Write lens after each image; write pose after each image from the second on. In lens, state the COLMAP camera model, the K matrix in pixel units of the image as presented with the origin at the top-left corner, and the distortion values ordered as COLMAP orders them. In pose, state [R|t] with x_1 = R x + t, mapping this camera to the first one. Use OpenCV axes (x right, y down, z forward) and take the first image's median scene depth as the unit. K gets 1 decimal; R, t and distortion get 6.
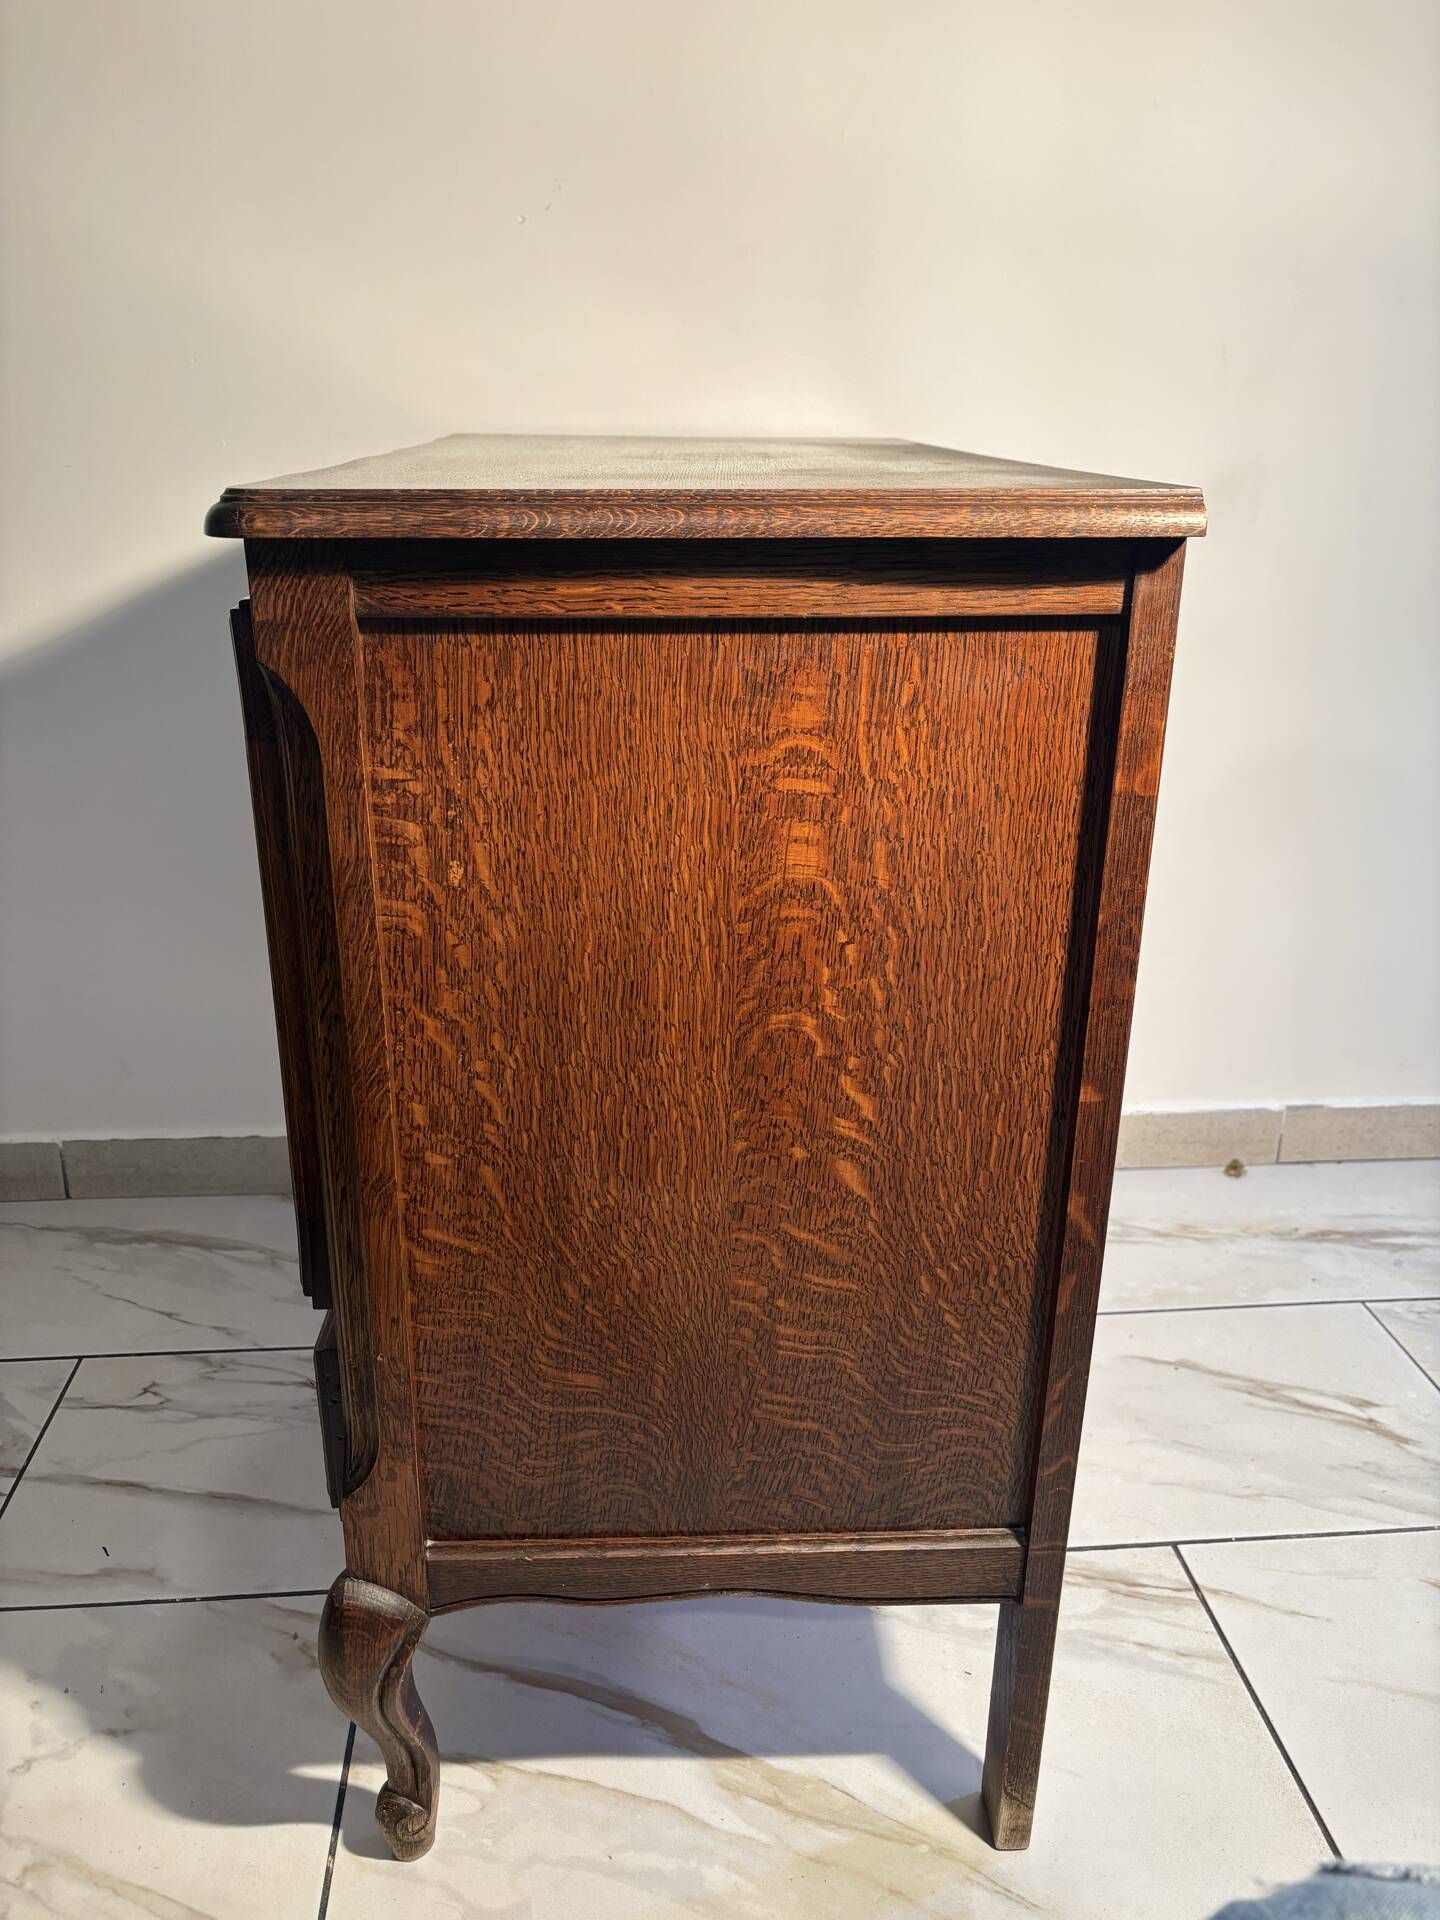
lens RADIAL K [[1468.5, 0, 706.2], [0, 1468.5, 954.6], [0, 0, 1]] dist [0.033110, -0.042375]
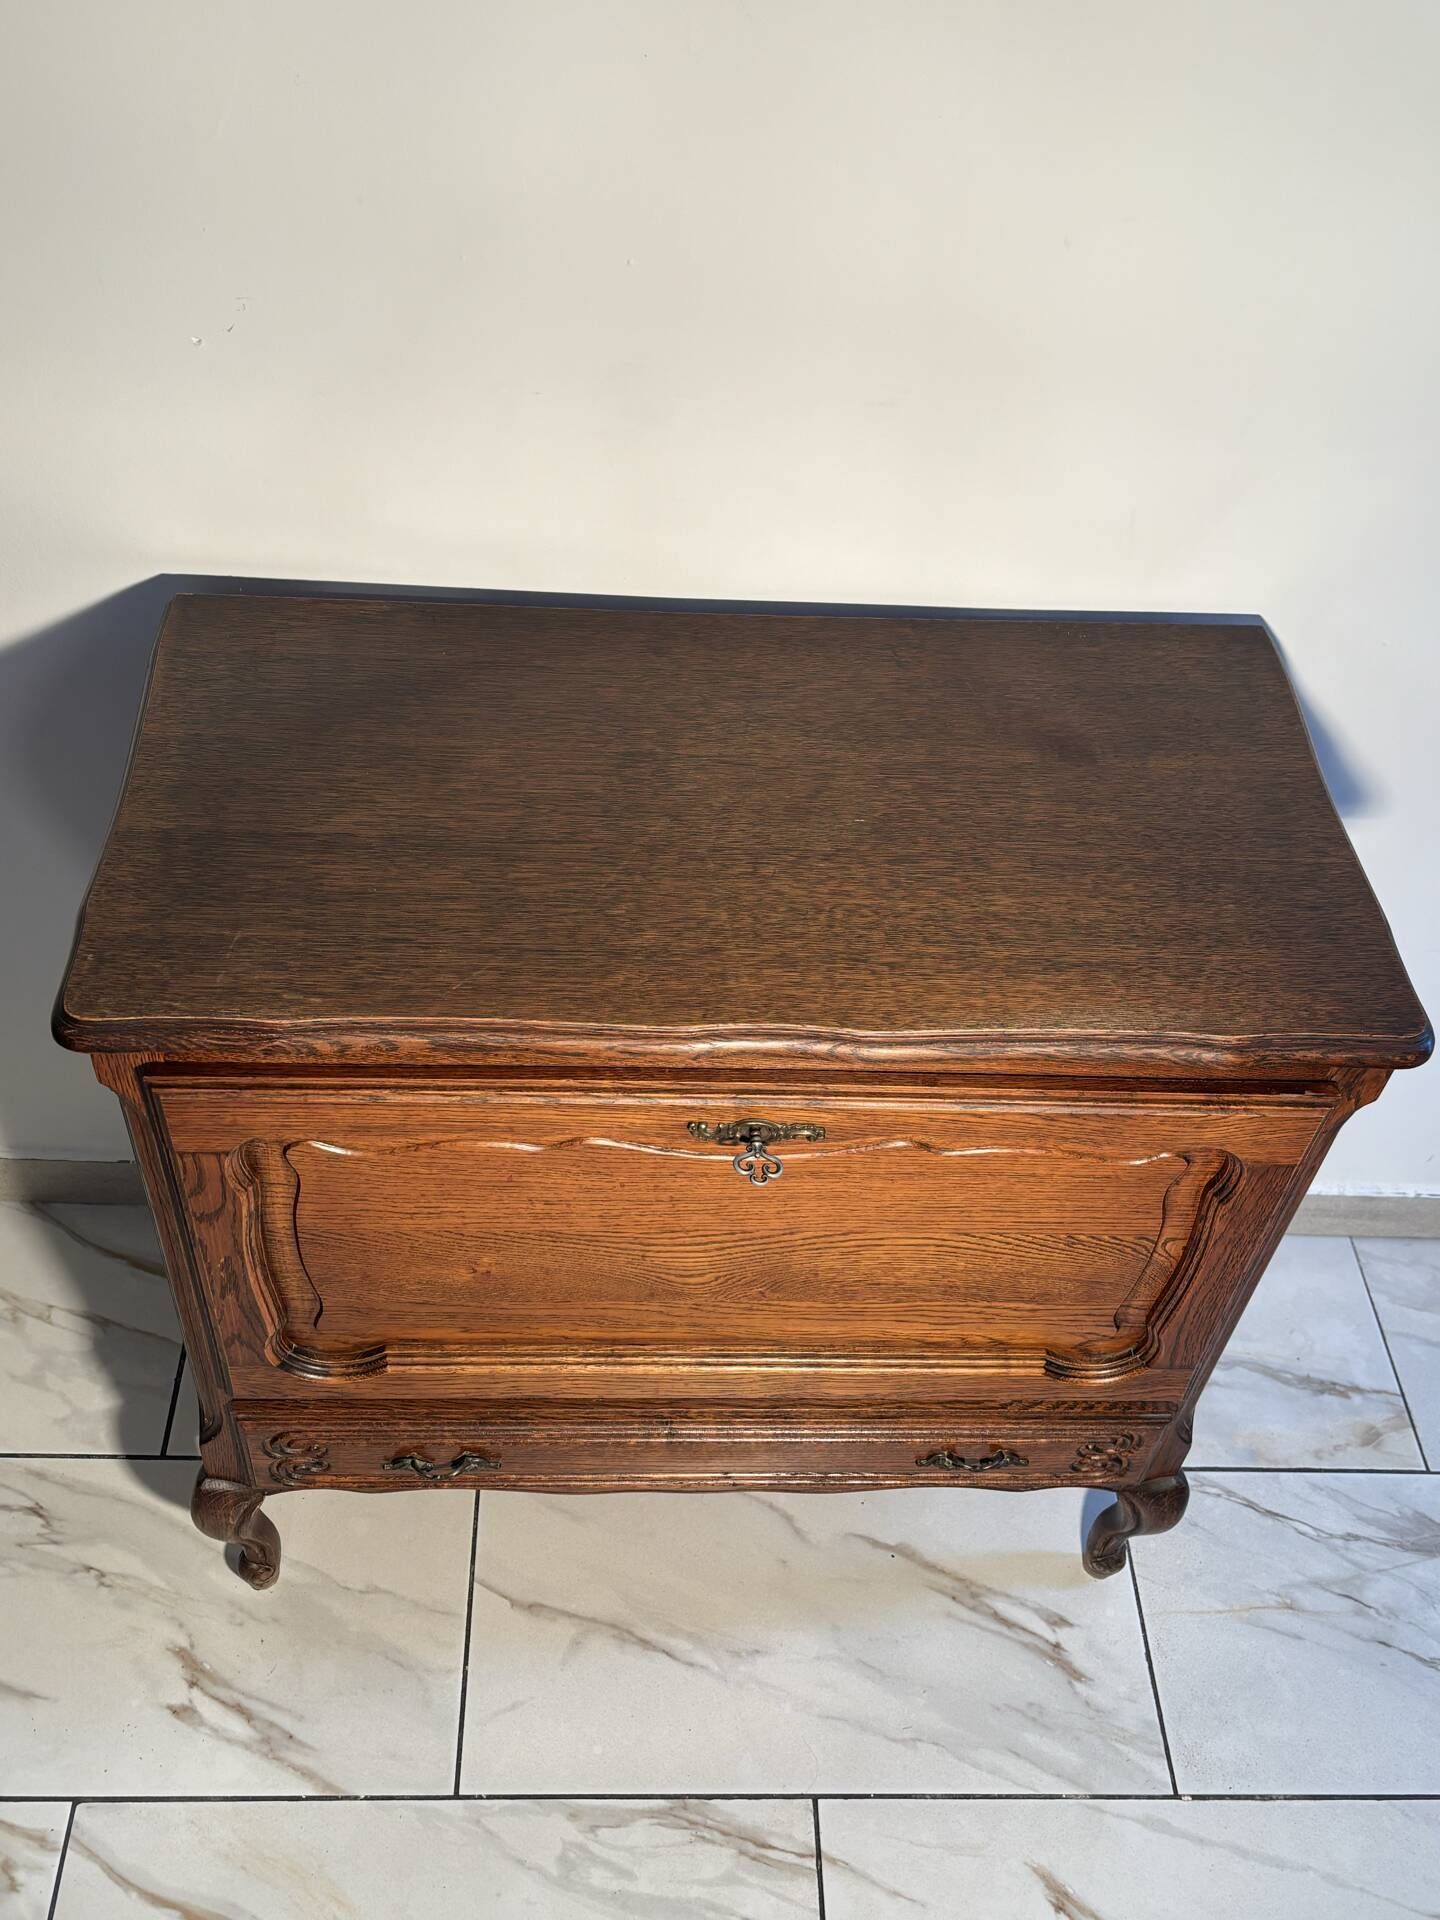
lens RADIAL K [[1809.3, 0, 715.1], [0, 1809.3, 941.1], [0, 0, 1]] dist [0.023121, 0.000000]
pose [[0.996076, 0.088485, 0.001483, 0.167513], [-0.080607, 0.900221, 0.427907, -0.665434], [0.036529, -0.426348, 0.903821, 0.049848]]
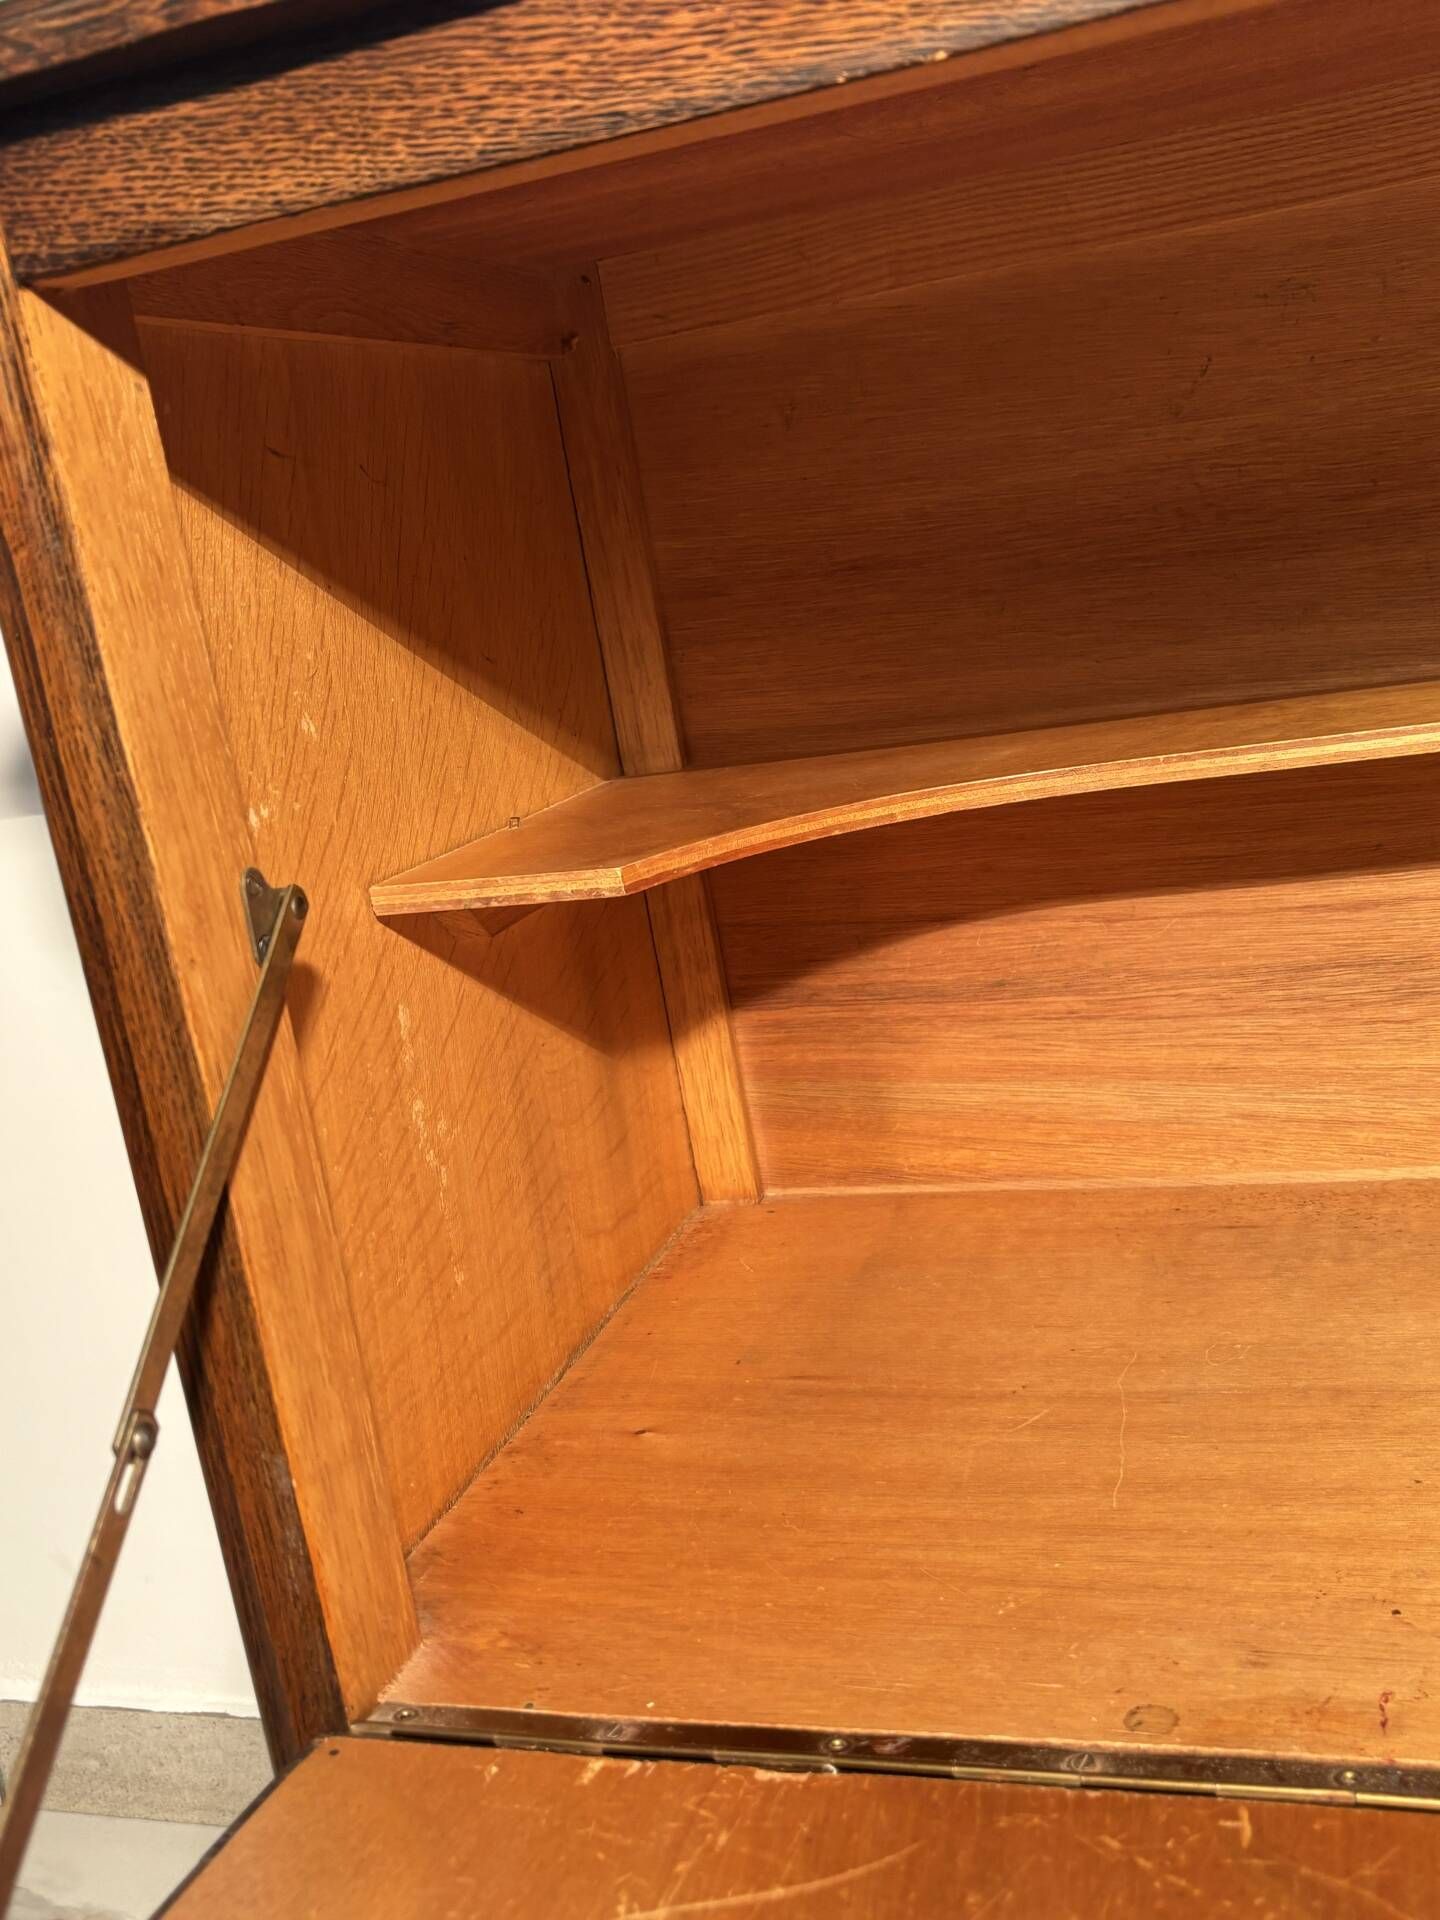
lens RADIAL K [[1934.6, 0, 706.5], [0, 1934.6, 950.4], [0, 0, 1]] dist [0.014873, 0.000000]
pose [[0.902390, -0.070692, -0.425082, 0.162409], [0.016361, 0.991361, -0.130135, -0.062716], [0.430609, 0.110478, 0.895751, 0.550349]]
